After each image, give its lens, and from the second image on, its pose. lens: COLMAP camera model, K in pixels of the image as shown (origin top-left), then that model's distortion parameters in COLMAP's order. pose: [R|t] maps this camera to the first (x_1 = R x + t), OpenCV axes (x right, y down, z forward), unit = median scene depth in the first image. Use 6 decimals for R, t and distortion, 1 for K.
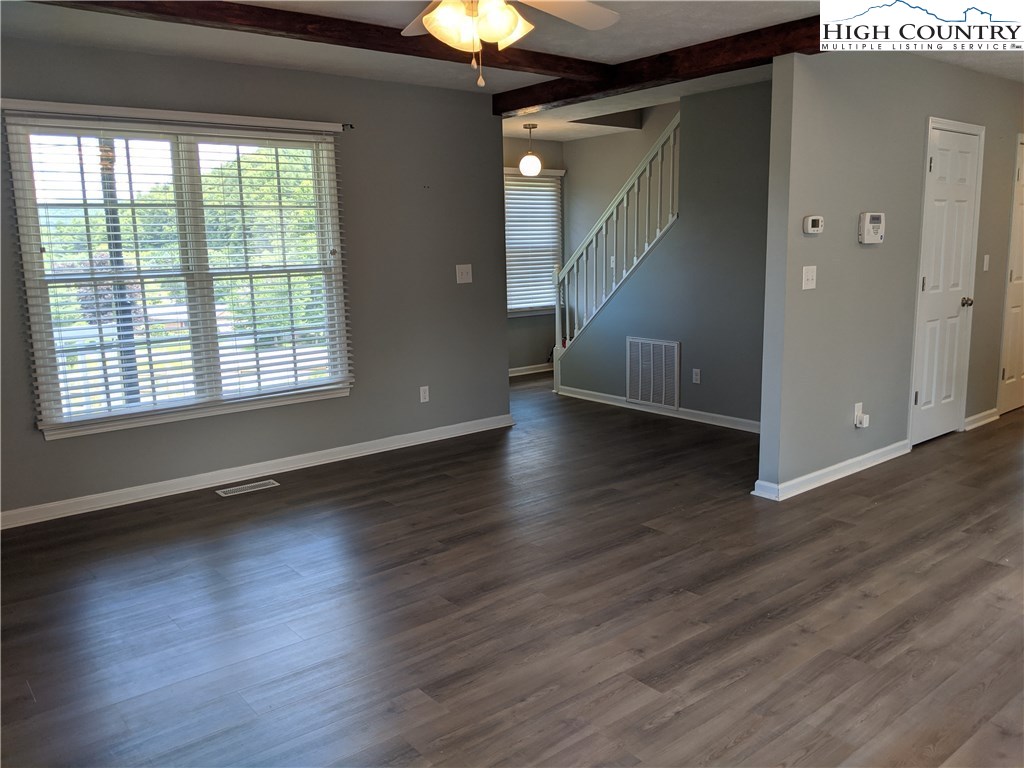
lens RADIAL K [[815.3, 0, 519.2], [0, 815.3, 377.7], [0, 0, 1]] dist [0.049520, -0.118170]
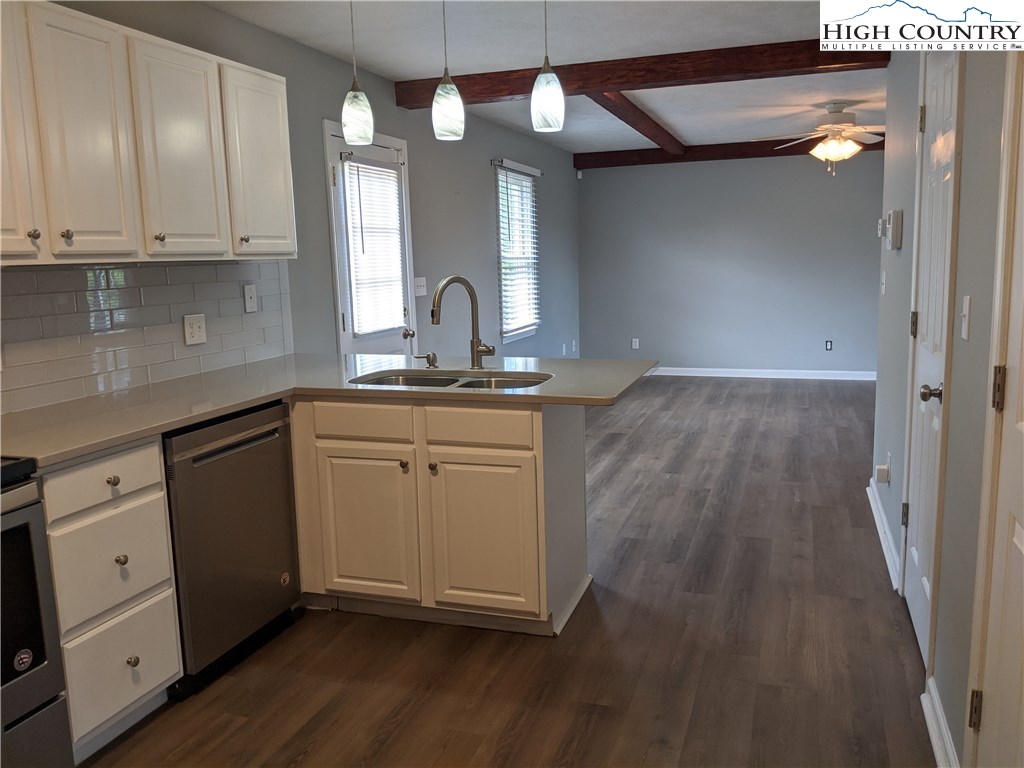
lens RADIAL K [[815.3, 0, 529.3], [0, 815.3, 387.4], [0, 0, 1]] dist [0.049520, -0.118170]
pose [[-0.842699, 0.128400, -0.522850, 1.226183], [-0.046162, 0.950336, 0.307783, -0.282568], [0.536402, 0.283504, -0.794920, 1.573131]]
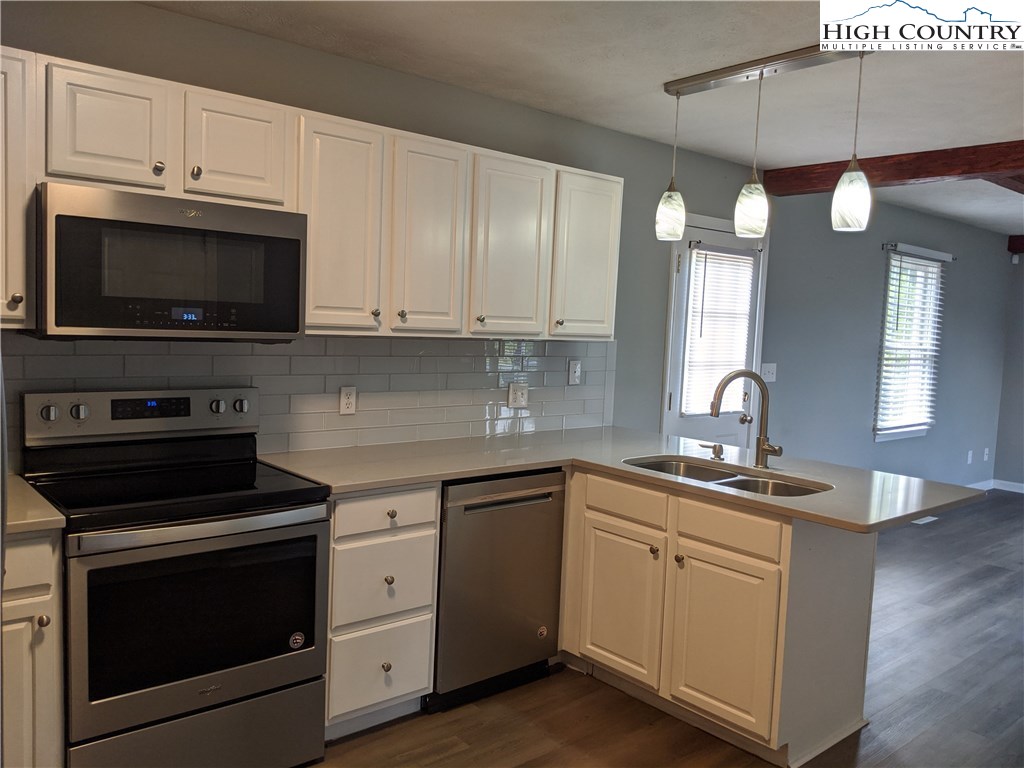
lens RADIAL K [[815.3, 0, 504.7], [0, 815.3, 388.2], [0, 0, 1]] dist [0.049520, -0.118170]
pose [[-0.999696, -0.019238, -0.015444, 1.108935], [-0.022501, 0.967725, 0.251004, -0.311904], [0.010117, 0.251275, -0.967863, 1.630712]]
